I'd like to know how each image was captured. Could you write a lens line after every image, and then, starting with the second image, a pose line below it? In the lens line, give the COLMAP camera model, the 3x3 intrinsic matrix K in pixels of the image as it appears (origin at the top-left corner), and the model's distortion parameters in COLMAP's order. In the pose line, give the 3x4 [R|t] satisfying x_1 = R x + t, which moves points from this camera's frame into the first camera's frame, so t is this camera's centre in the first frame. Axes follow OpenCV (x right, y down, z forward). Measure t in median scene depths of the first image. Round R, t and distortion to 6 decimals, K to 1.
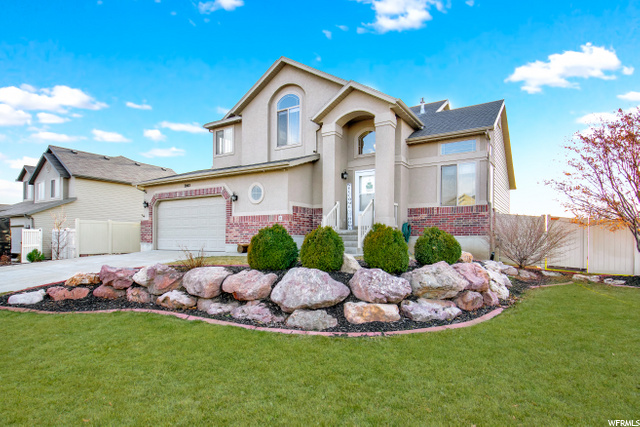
lens RADIAL K [[215.3, 0, 320.1], [0, 215.3, 239.4], [0, 0, 1]] dist [-0.001074, -0.000094]
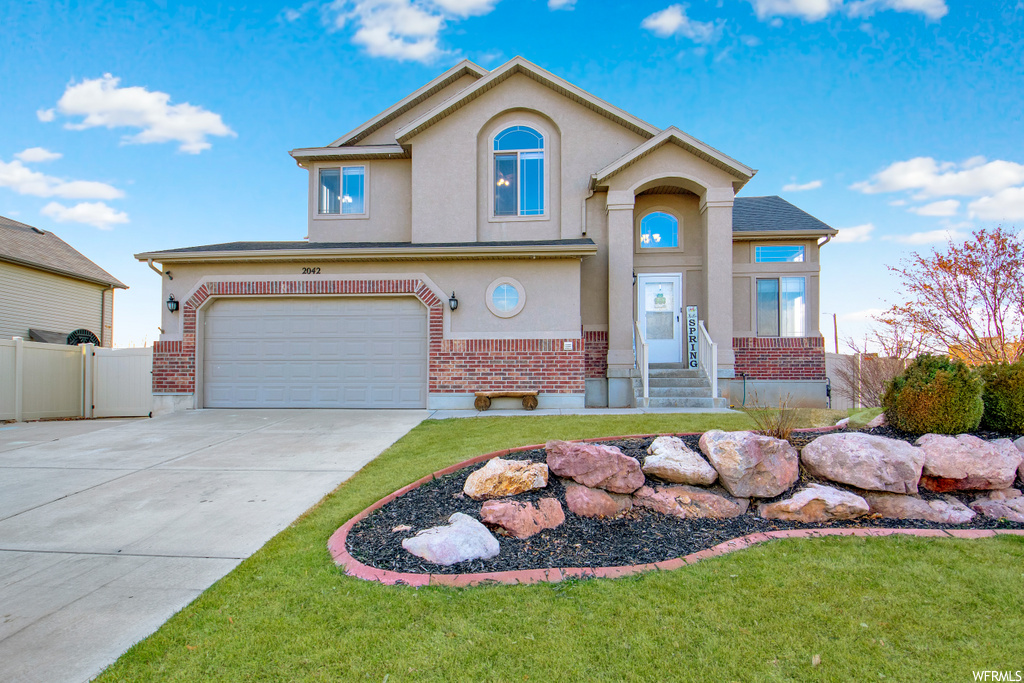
lens RADIAL K [[355.5, 0, 512.6], [0, 355.5, 384.6], [0, 0, 1]] dist [0.000340, -0.000004]
pose [[0.954293, 0.001631, 0.298868, -0.497357], [-0.000142, 0.999987, -0.005001, 0.005093], [-0.298872, 0.004730, 0.954281, 0.139178]]
